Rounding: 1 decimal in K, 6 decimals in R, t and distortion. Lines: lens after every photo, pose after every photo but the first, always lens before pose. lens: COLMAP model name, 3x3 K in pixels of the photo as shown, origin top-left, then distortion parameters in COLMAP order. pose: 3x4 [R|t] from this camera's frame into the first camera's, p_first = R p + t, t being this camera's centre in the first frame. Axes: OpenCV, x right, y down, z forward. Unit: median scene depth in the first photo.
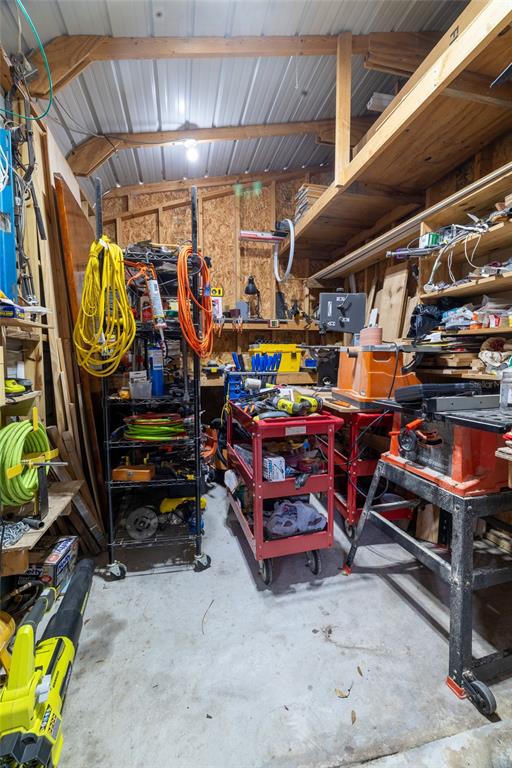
lens RADIAL K [[324.7, 0, 256.3], [0, 324.7, 382.7], [0, 0, 1]] dist [0.000446, -0.000173]
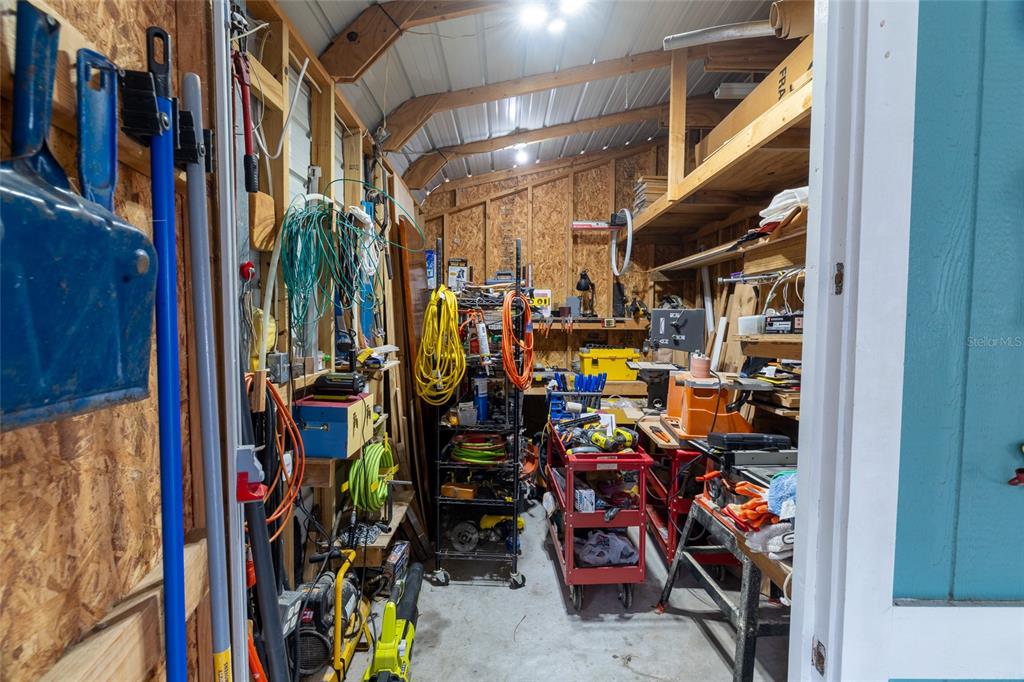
lens RADIAL K [[432.9, 0, 512.1], [0, 432.9, 343.8], [0, 0, 1]] dist [0.000446, -0.000173]
pose [[0.976896, 0.023073, -0.212467, 0.097884], [-0.028360, 0.999359, -0.021869, -0.185903], [0.211826, 0.027390, 0.976923, -0.399951]]
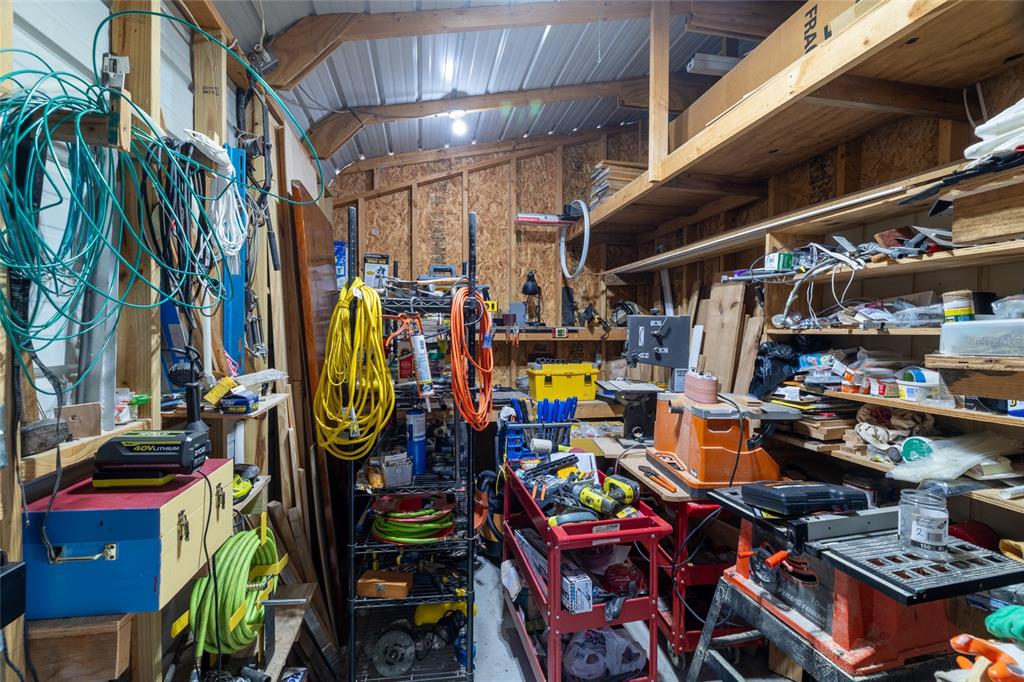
lens RADIAL K [[432.9, 0, 508.9], [0, 432.9, 341.2], [0, 0, 1]] dist [0.000446, -0.000173]
pose [[0.999361, 0.008138, -0.034811, -0.060153], [-0.010016, 0.998485, -0.054099, -0.215657], [0.034318, 0.054413, 0.997929, -0.009198]]
